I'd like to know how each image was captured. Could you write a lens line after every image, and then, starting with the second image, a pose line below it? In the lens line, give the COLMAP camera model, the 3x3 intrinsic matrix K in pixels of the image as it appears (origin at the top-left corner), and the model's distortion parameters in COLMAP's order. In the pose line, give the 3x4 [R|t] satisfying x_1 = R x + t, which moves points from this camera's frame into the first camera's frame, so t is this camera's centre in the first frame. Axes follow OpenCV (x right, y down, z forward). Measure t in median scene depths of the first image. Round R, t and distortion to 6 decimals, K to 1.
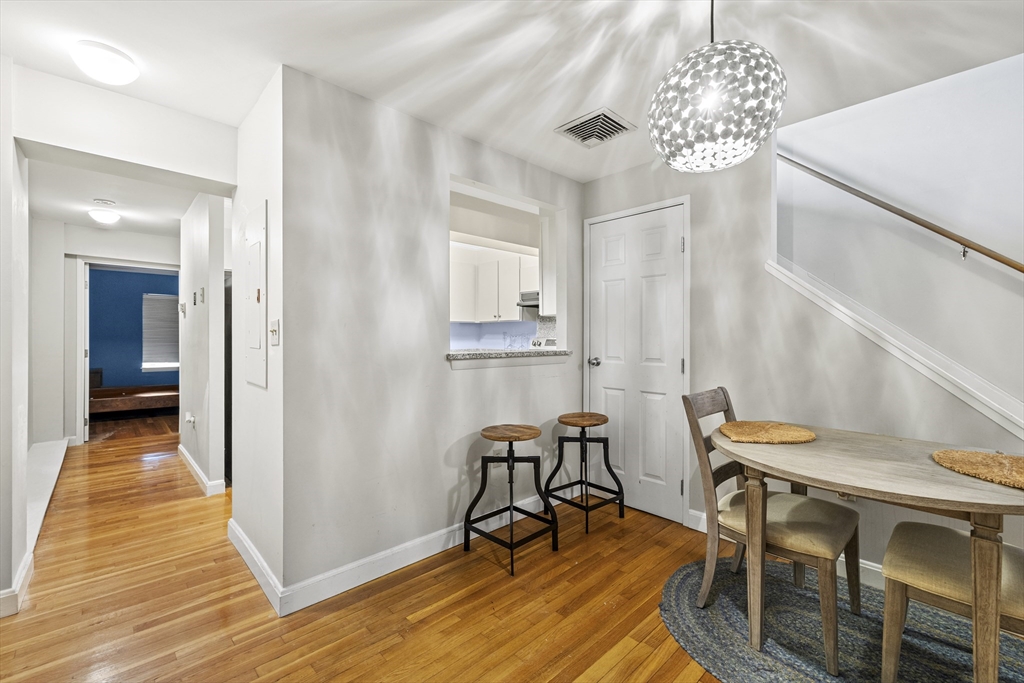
lens RADIAL K [[433.7, 0, 504.0], [0, 433.7, 333.6], [0, 0, 1]] dist [0.000528, 0.000047]
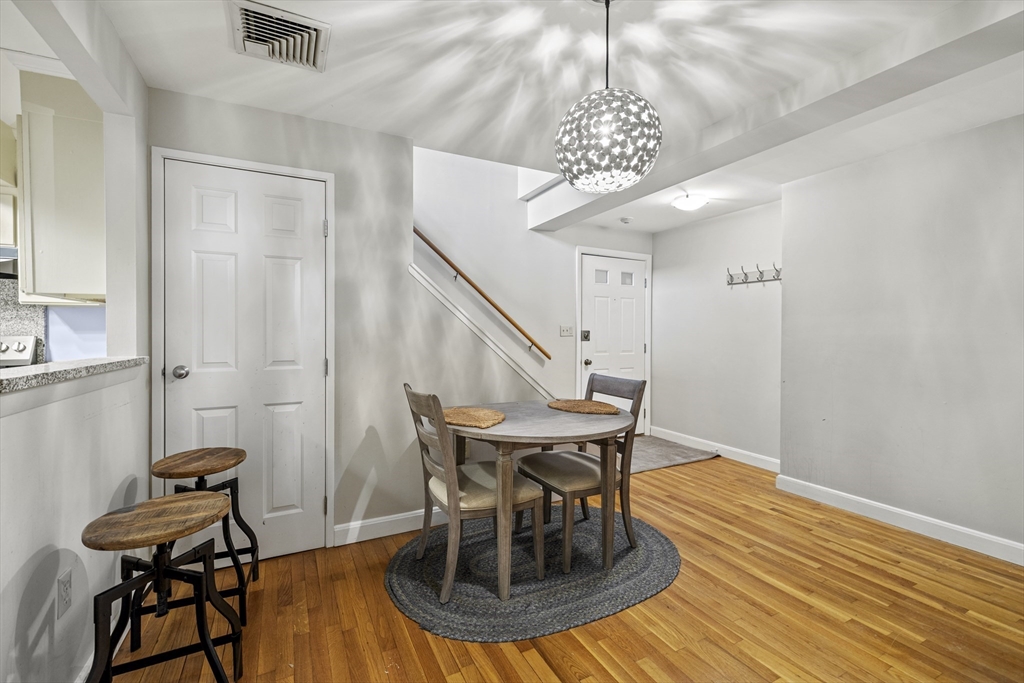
lens RADIAL K [[433.7, 0, 504.0], [0, 433.7, 333.6], [0, 0, 1]] dist [0.000528, 0.000047]
pose [[0.285087, -0.002642, 0.958498, -0.325805], [-0.004952, 0.999979, 0.004229, 0.001847], [-0.958489, -0.005952, 0.285068, 0.406447]]
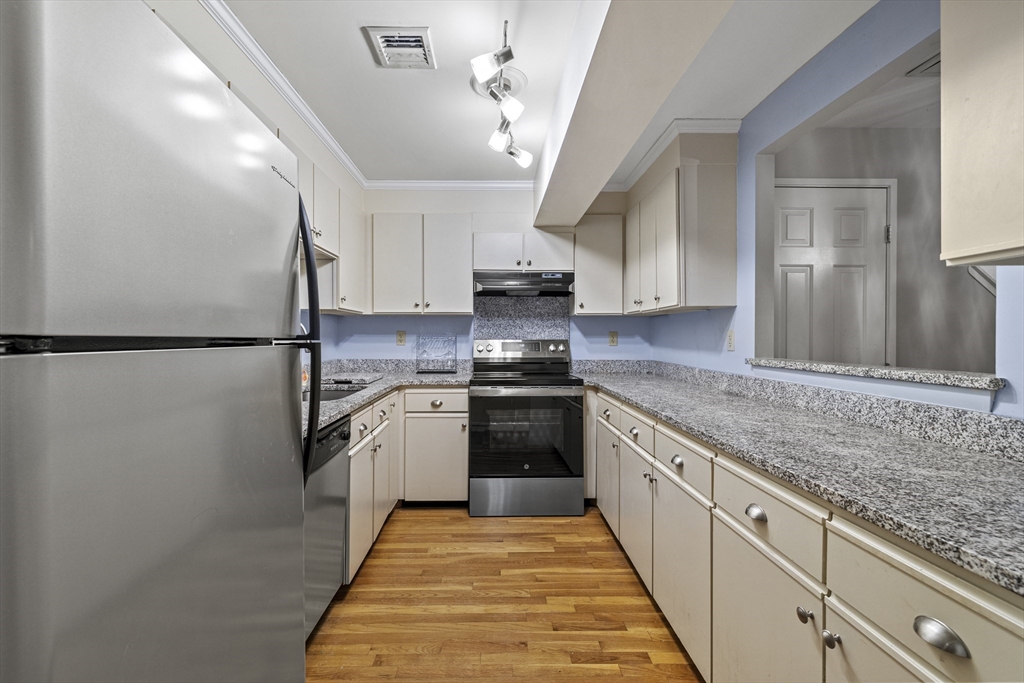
lens RADIAL K [[433.7, 0, 504.0], [0, 433.7, 333.6], [0, 0, 1]] dist [0.000528, 0.000047]
pose [[0.664406, 0.001226, 0.747371, -0.767475], [-0.003505, 0.999993, 0.001475, -0.001719], [-0.747363, -0.003600, 0.664406, 1.002476]]
